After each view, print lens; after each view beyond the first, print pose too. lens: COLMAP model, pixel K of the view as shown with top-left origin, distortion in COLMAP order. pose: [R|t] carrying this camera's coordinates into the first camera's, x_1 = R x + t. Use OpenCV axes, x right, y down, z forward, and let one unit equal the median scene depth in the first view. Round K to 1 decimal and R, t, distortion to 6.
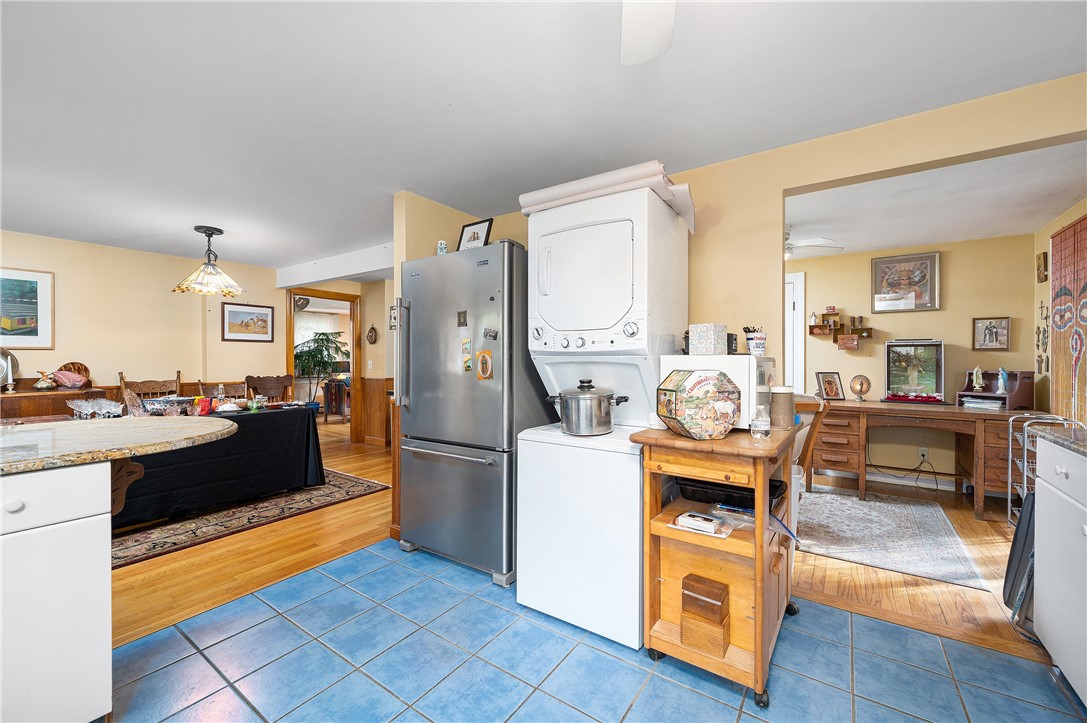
lens RADIAL K [[432.2, 0, 543.2], [0, 432.2, 362.4], [0, 0, 1]] dist [-0.001216, -0.000058]
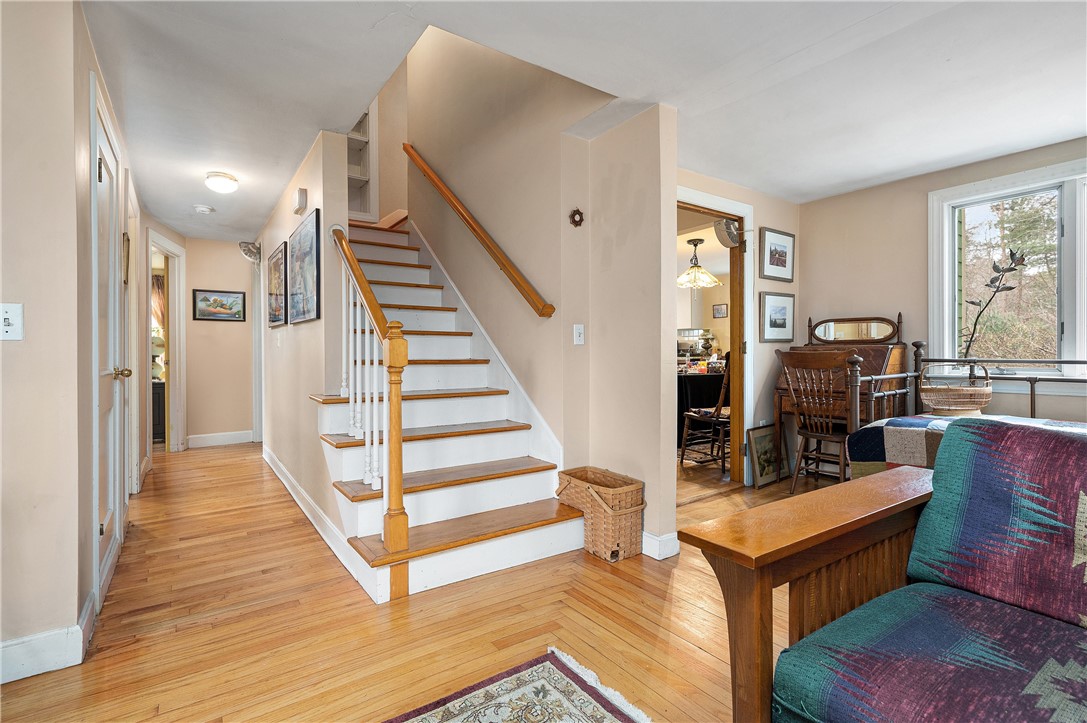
lens RADIAL K [[503.1, 0, 539.5], [0, 503.1, 358.2], [0, 0, 1]] dist [-0.001096, -0.000180]
pose [[-0.938674, 0.001097, 0.344804, -1.146527], [0.004045, 0.999961, 0.007832, 0.058936], [-0.344782, 0.008746, -0.938642, 3.535704]]
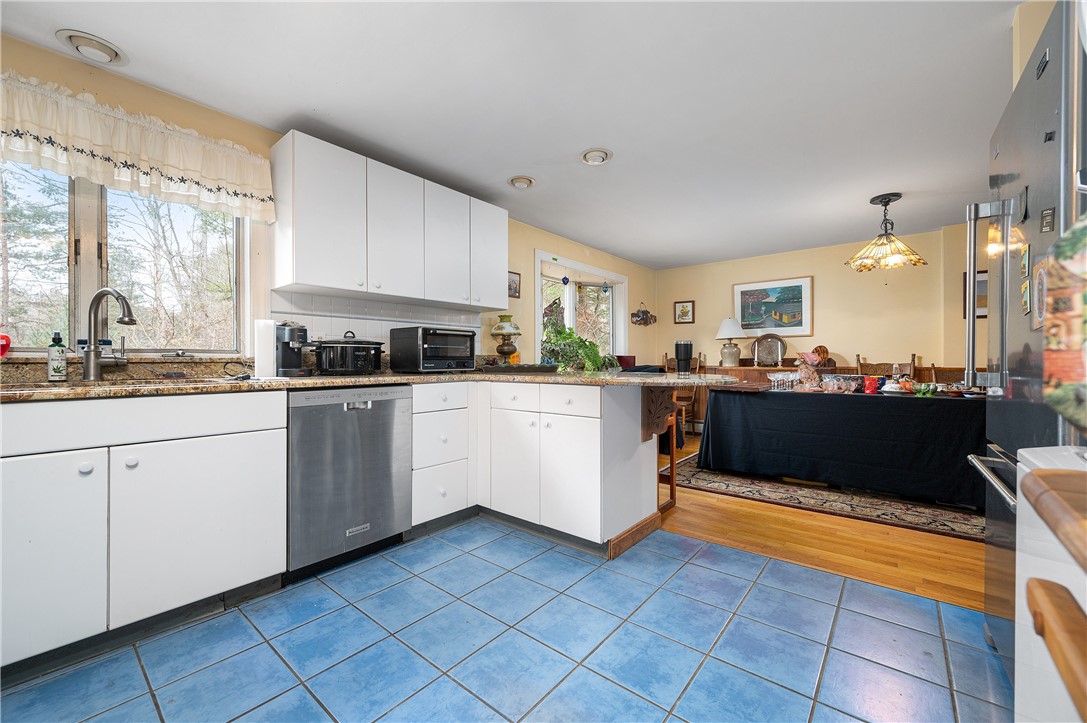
lens RADIAL K [[431.3, 0, 540.4], [0, 431.3, 358.3], [0, 0, 1]] dist [0.000400, 0.000124]
pose [[-0.088894, -0.004815, -0.996029, 0.299588], [-0.006341, 0.999971, -0.004268, 0.065883], [0.996021, 0.005936, -0.088922, 0.452795]]
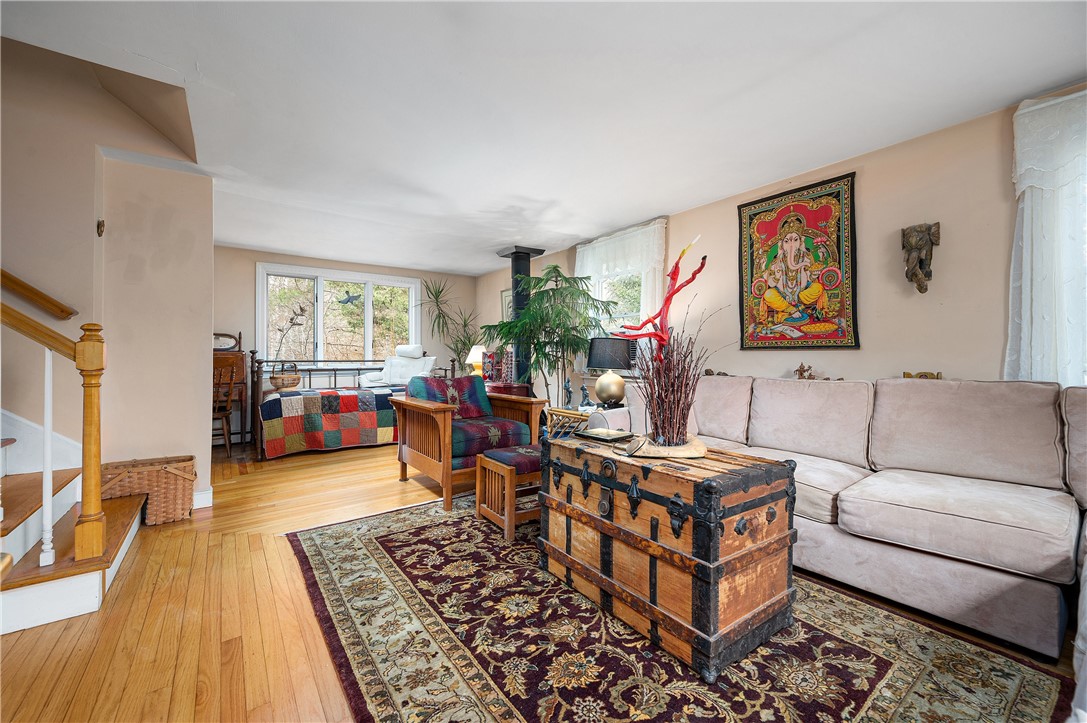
lens RADIAL K [[436.2, 0, 538.8], [0, 436.2, 353.6], [0, 0, 1]] dist [-0.001510, -0.000115]
pose [[-0.327555, -0.007272, -0.944804, -0.272162], [-0.005376, 0.999969, -0.005833, 0.049526], [0.944817, 0.003169, -0.327584, 3.745302]]
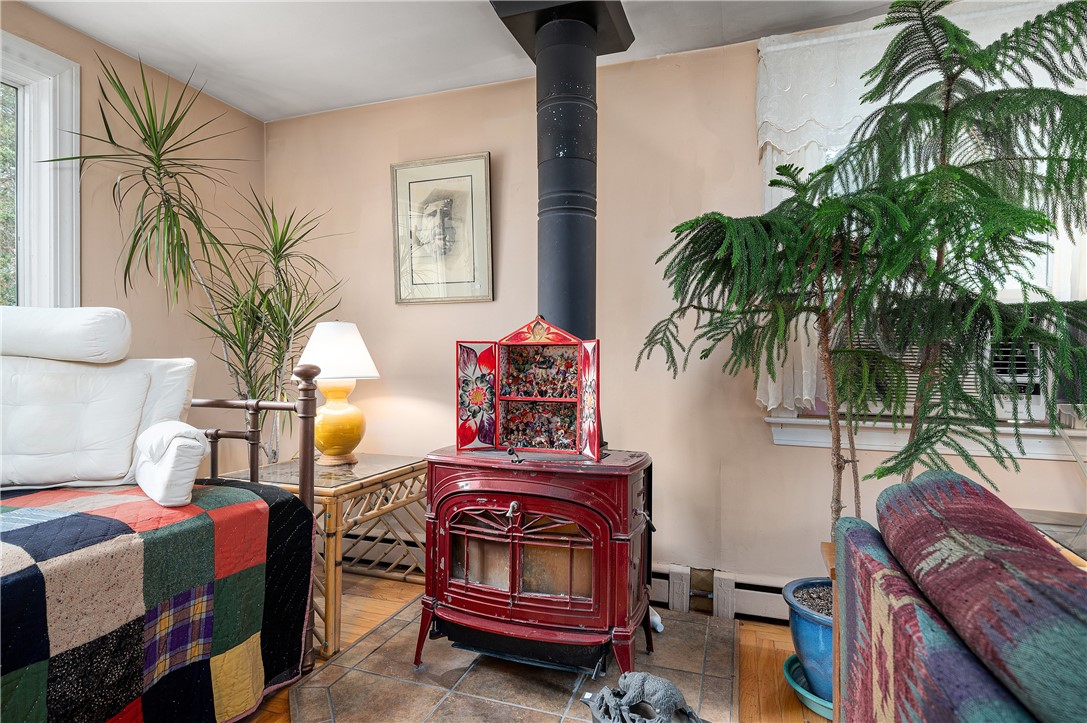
lens RADIAL K [[572.2, 0, 543.5], [0, 572.2, 361.5], [0, 0, 1]] dist [-0.000100, 0.000197]
pose [[0.262738, 0.002746, -0.964863, -1.282887], [-0.007611, 0.999971, 0.000773, 0.055181], [0.964837, 0.007141, 0.262751, 2.831288]]
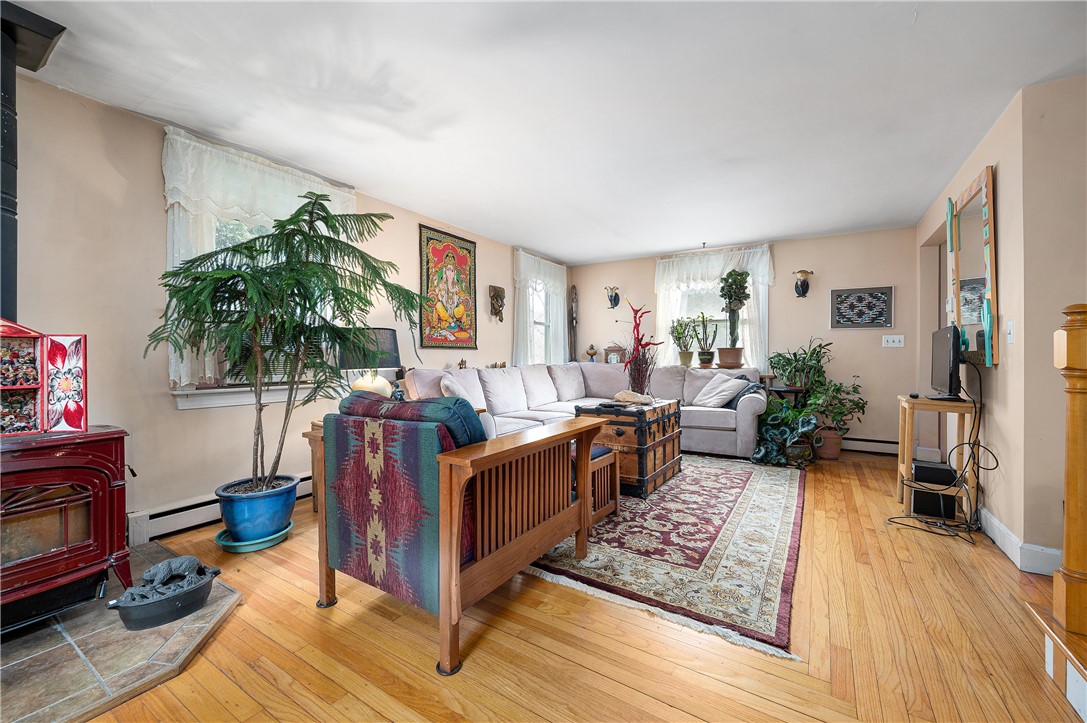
lens RADIAL K [[436.2, 0, 538.8], [0, 436.2, 353.6], [0, 0, 1]] dist [-0.001510, -0.000115]
pose [[0.999226, 0.002105, 0.039286, -1.276066], [-0.001672, 0.999938, -0.011038, 0.062371], [-0.039307, 0.010963, 0.999167, 2.442768]]
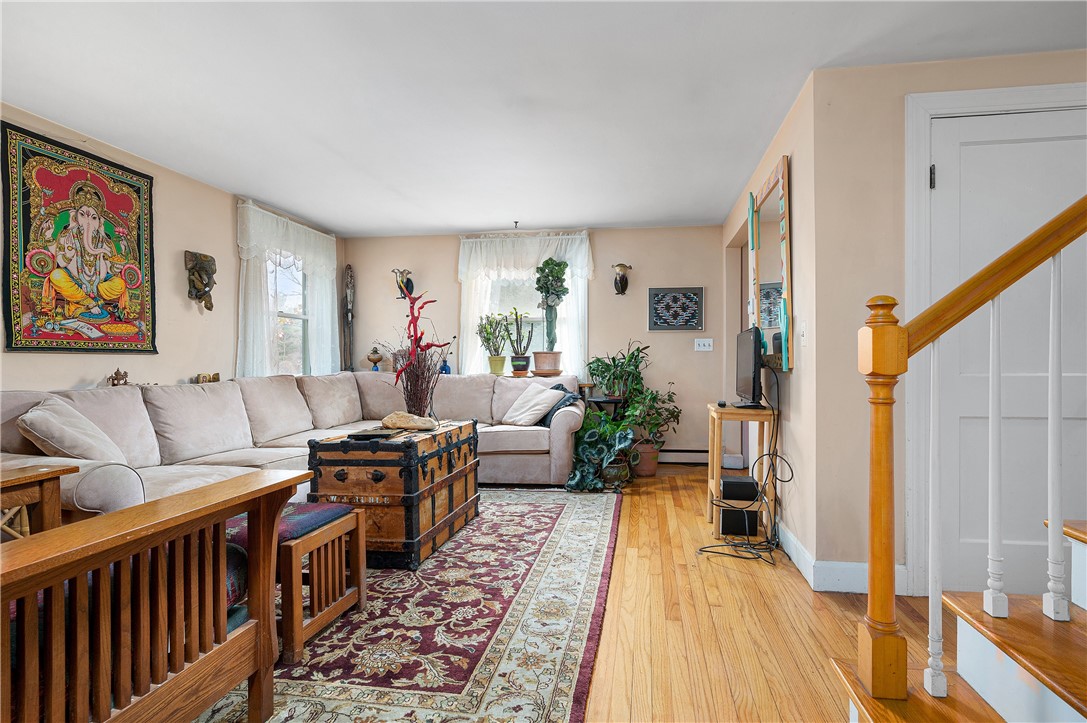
lens RADIAL K [[508.4, 0, 578.8], [0, 508.4, 361.9], [0, 0, 1]] dist [0.000998, -0.000397]
pose [[0.887430, -0.005061, 0.460916, -1.121306], [0.008036, 0.999958, -0.004493, 0.061239], [-0.460873, 0.007691, 0.887433, 2.613118]]
